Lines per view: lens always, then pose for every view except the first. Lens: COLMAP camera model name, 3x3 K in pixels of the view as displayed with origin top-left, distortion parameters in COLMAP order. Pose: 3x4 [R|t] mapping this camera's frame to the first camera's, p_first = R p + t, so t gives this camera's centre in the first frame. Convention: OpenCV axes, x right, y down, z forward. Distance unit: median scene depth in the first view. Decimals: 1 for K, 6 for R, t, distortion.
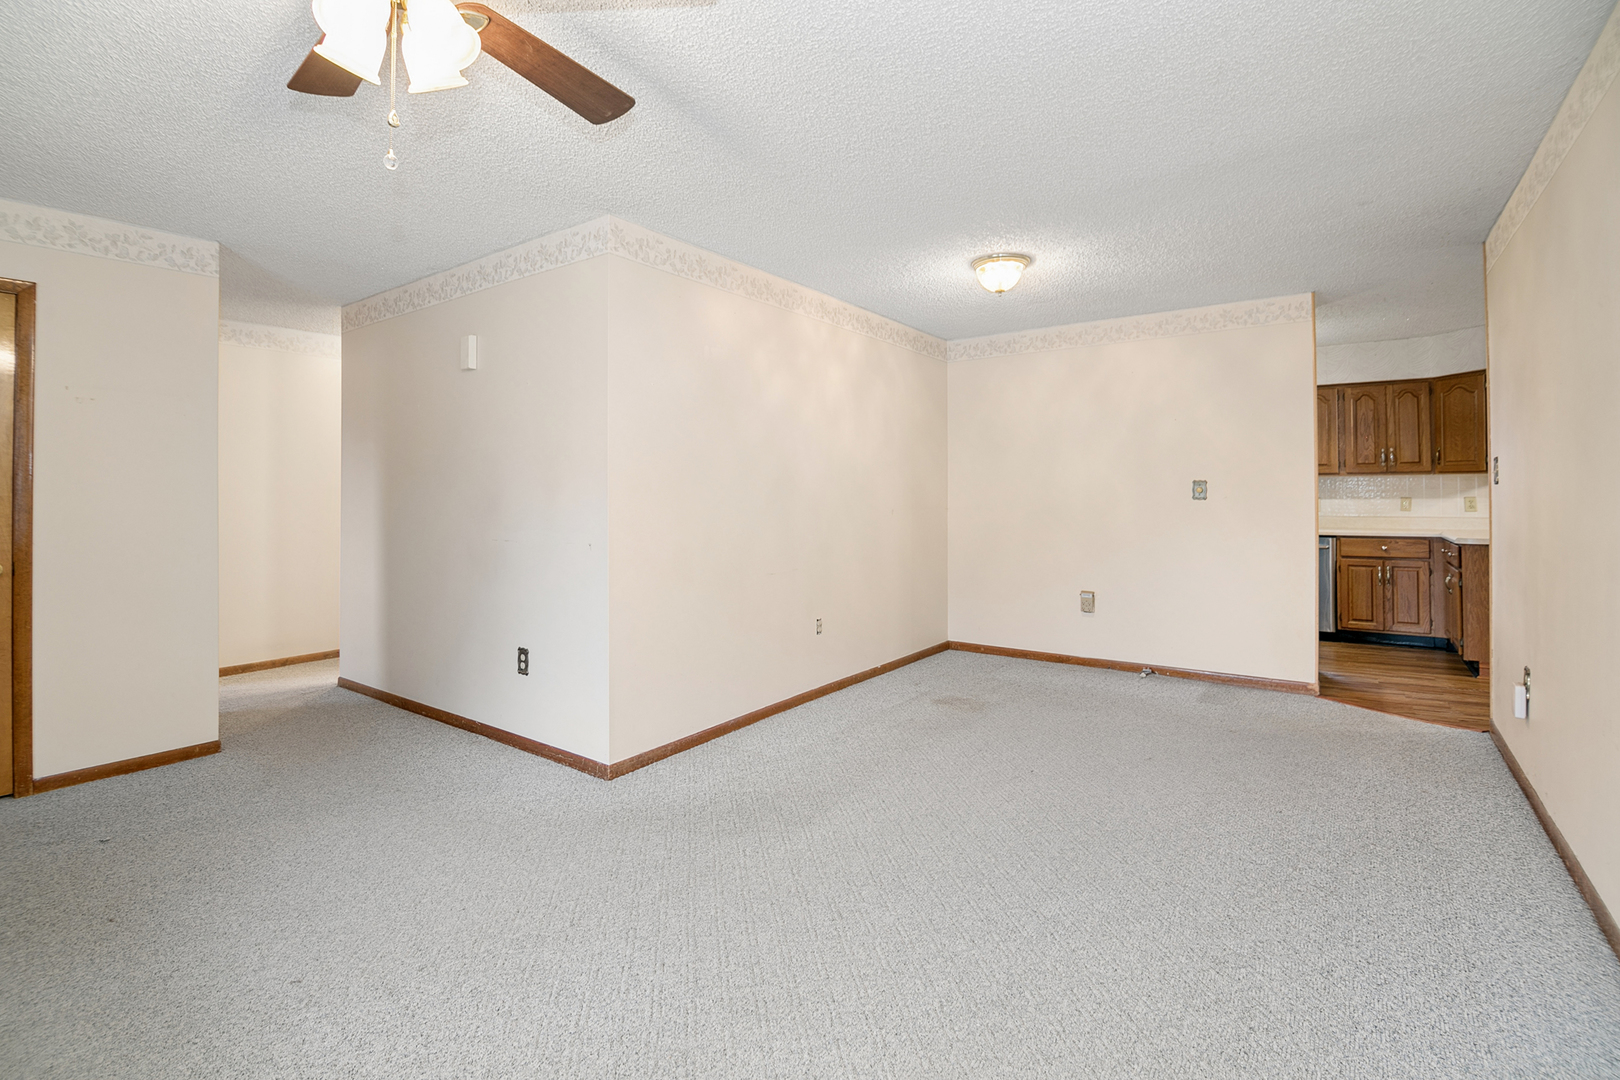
lens RADIAL K [[744.0, 0, 810.4], [0, 744.0, 484.7], [0, 0, 1]] dist [-0.014265, -0.000454]
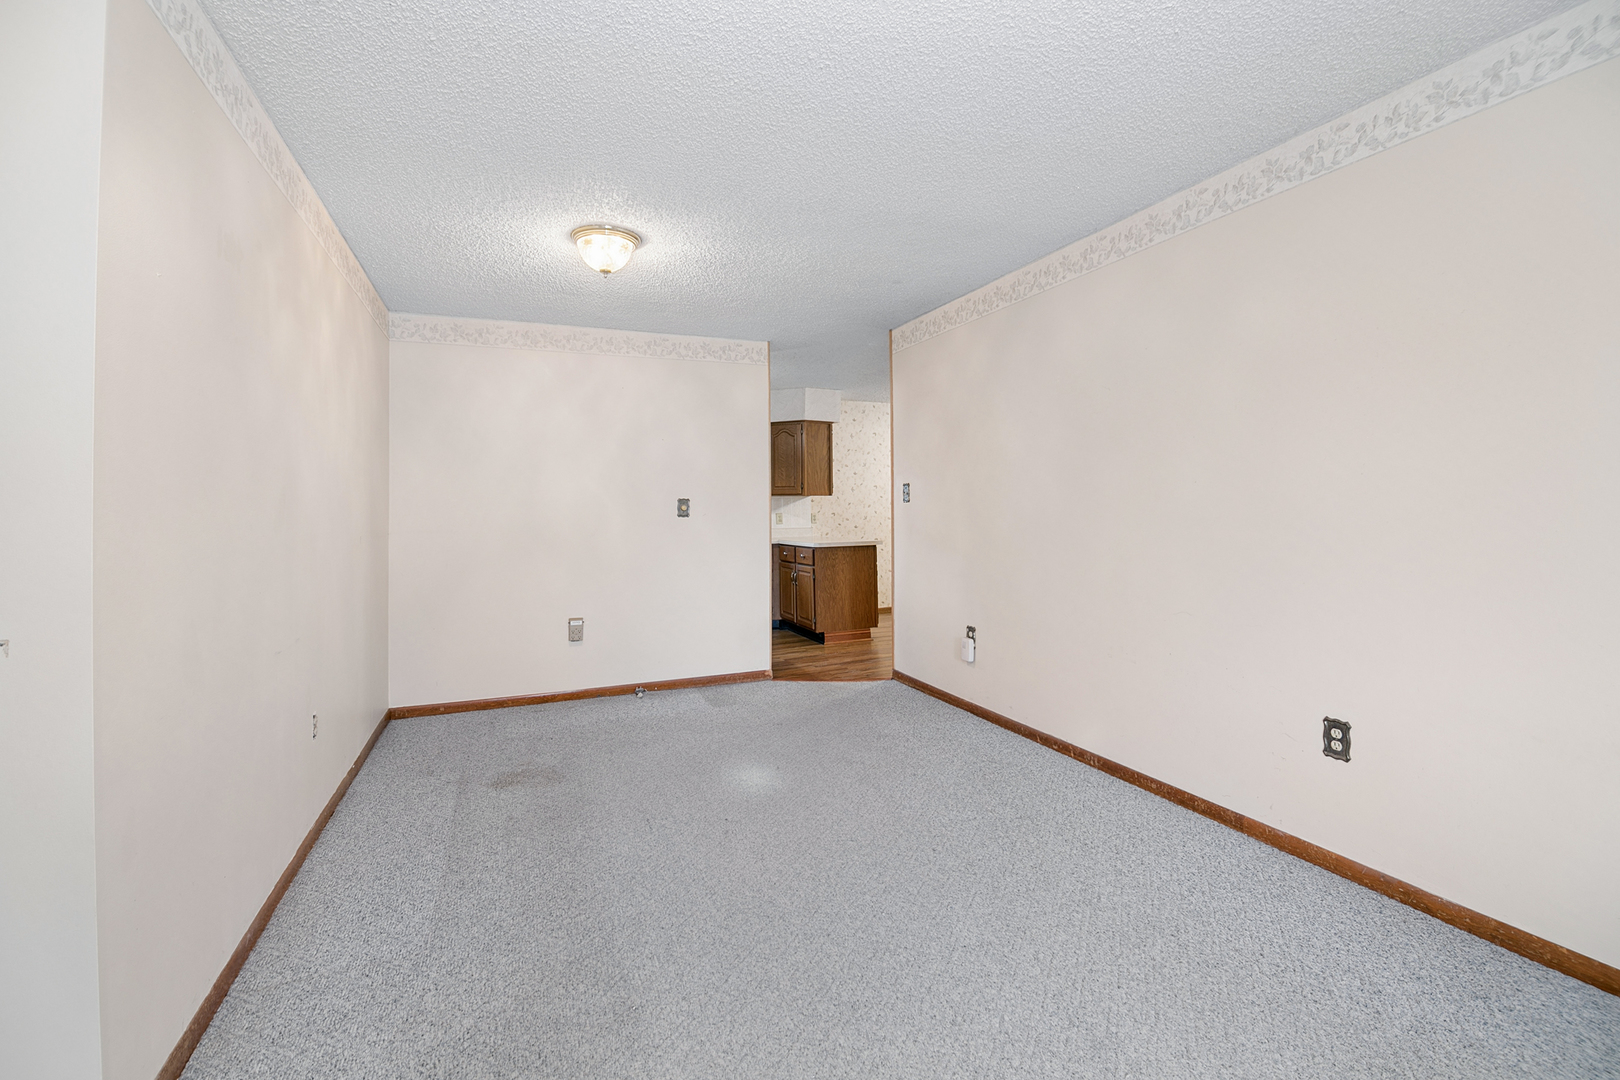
lens RADIAL K [[732.6, 0, 801.1], [0, 732.6, 503.6], [0, 0, 1]] dist [-0.001144, -0.000247]
pose [[0.533741, 0.004191, 0.845637, -0.288441], [-0.000434, 0.999989, -0.004682, 0.006397], [-0.845648, 0.002132, 0.533737, 0.321953]]
